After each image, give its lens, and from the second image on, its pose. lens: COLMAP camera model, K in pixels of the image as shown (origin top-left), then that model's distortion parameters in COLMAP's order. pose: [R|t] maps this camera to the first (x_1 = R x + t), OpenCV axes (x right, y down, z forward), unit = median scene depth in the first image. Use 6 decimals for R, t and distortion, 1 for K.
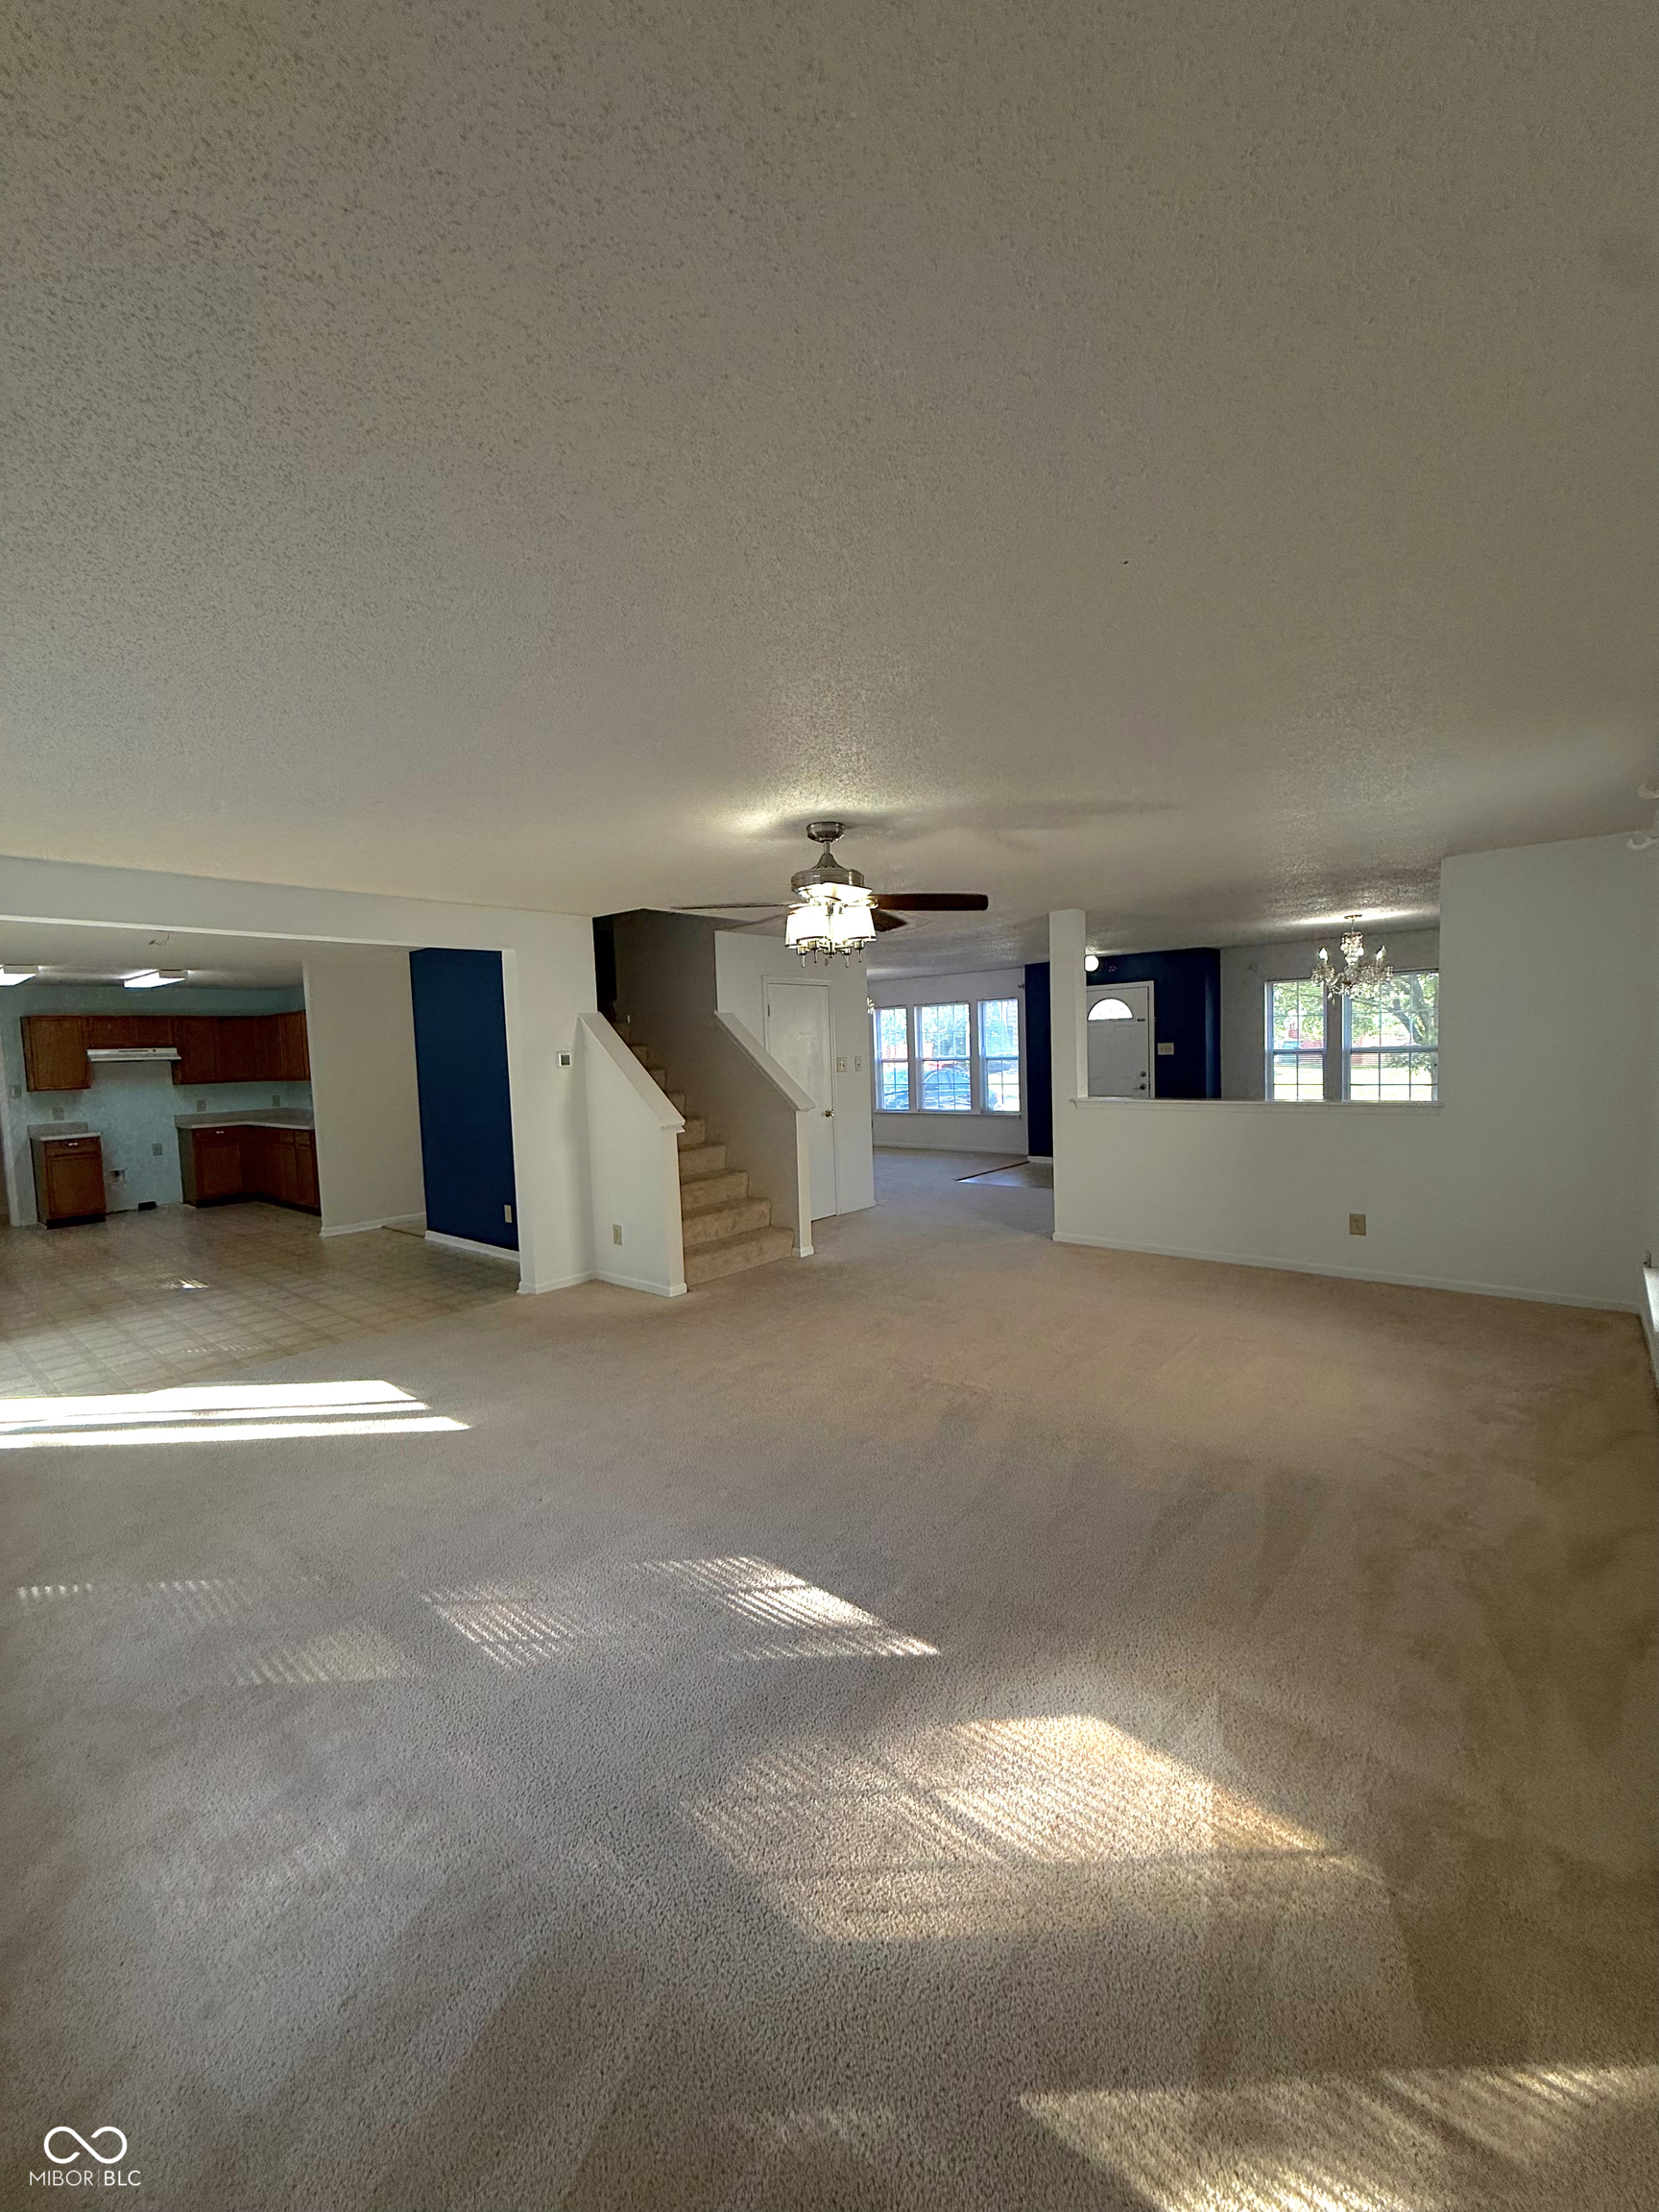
lens RADIAL K [[883.9, 0, 825.4], [0, 883.9, 1102.7], [0, 0, 1]] dist [-0.000046, 0.000748]
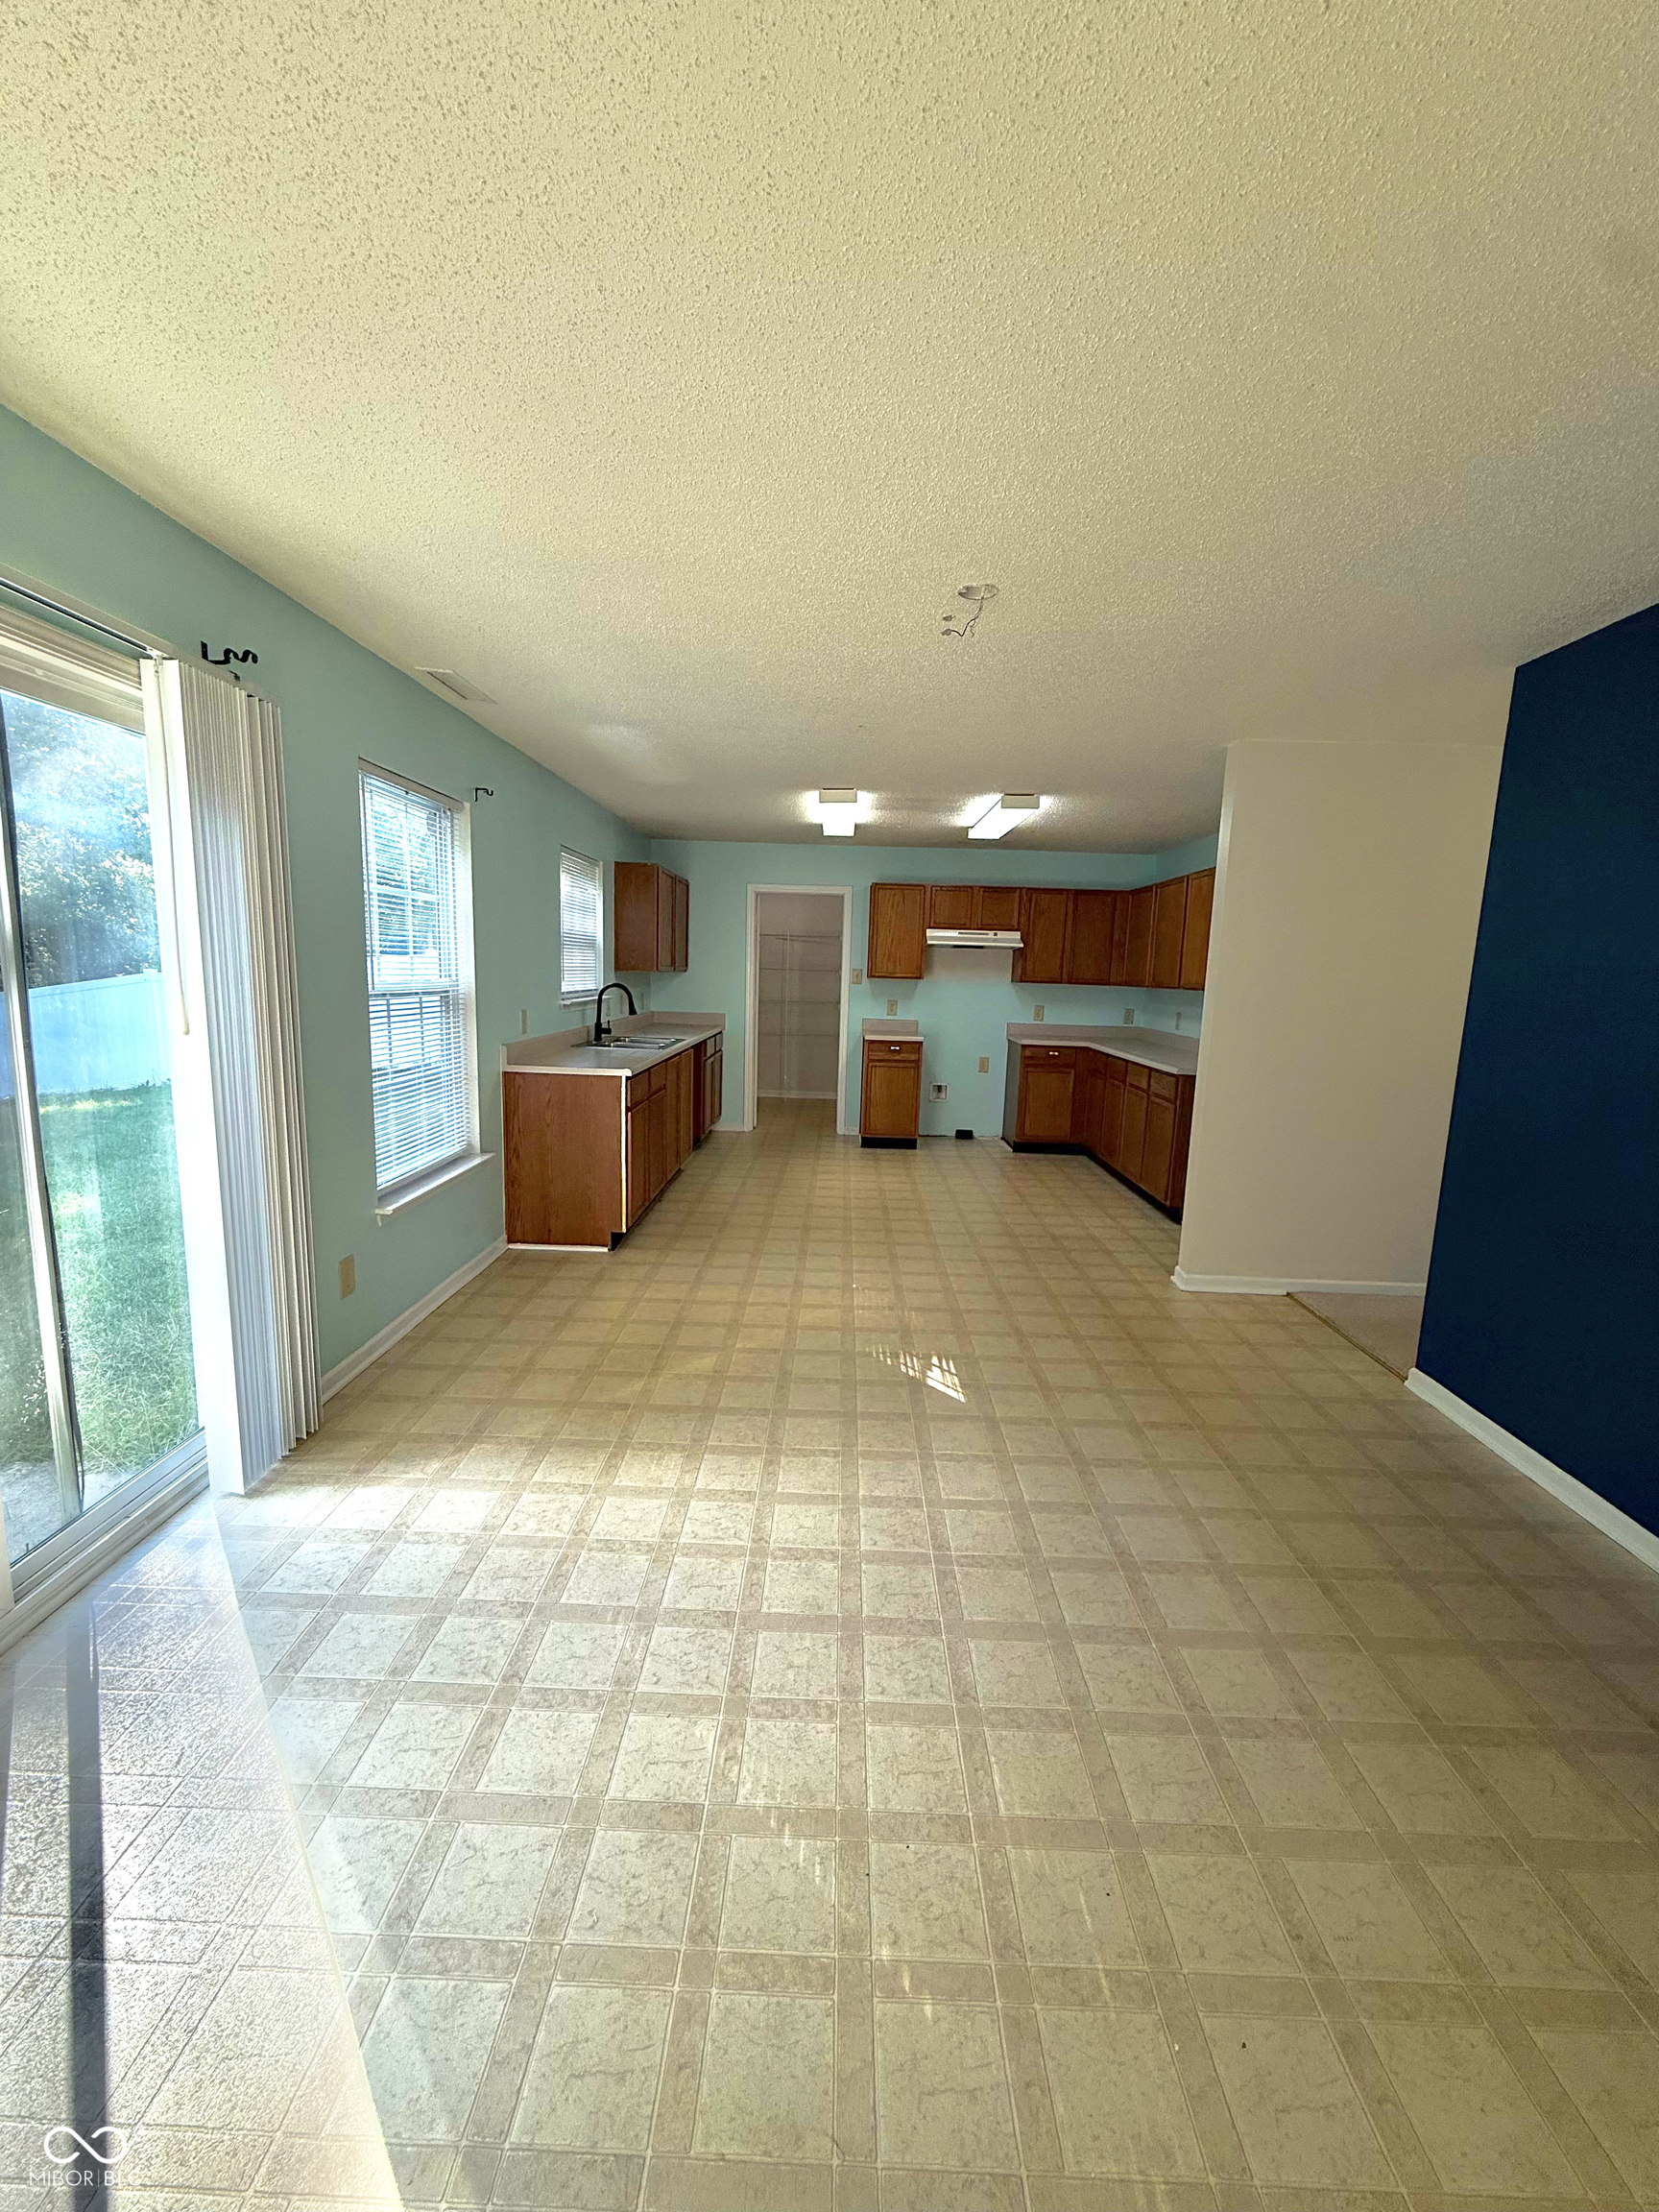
lens RADIAL K [[883.9, 0, 825.4], [0, 883.9, 1102.7], [0, 0, 1]] dist [-0.000046, 0.000748]
pose [[0.636010, 0.173618, -0.751896, -0.276734], [-0.106174, 0.984783, 0.137584, -0.006514], [0.764342, -0.007673, 0.644765, 0.425826]]
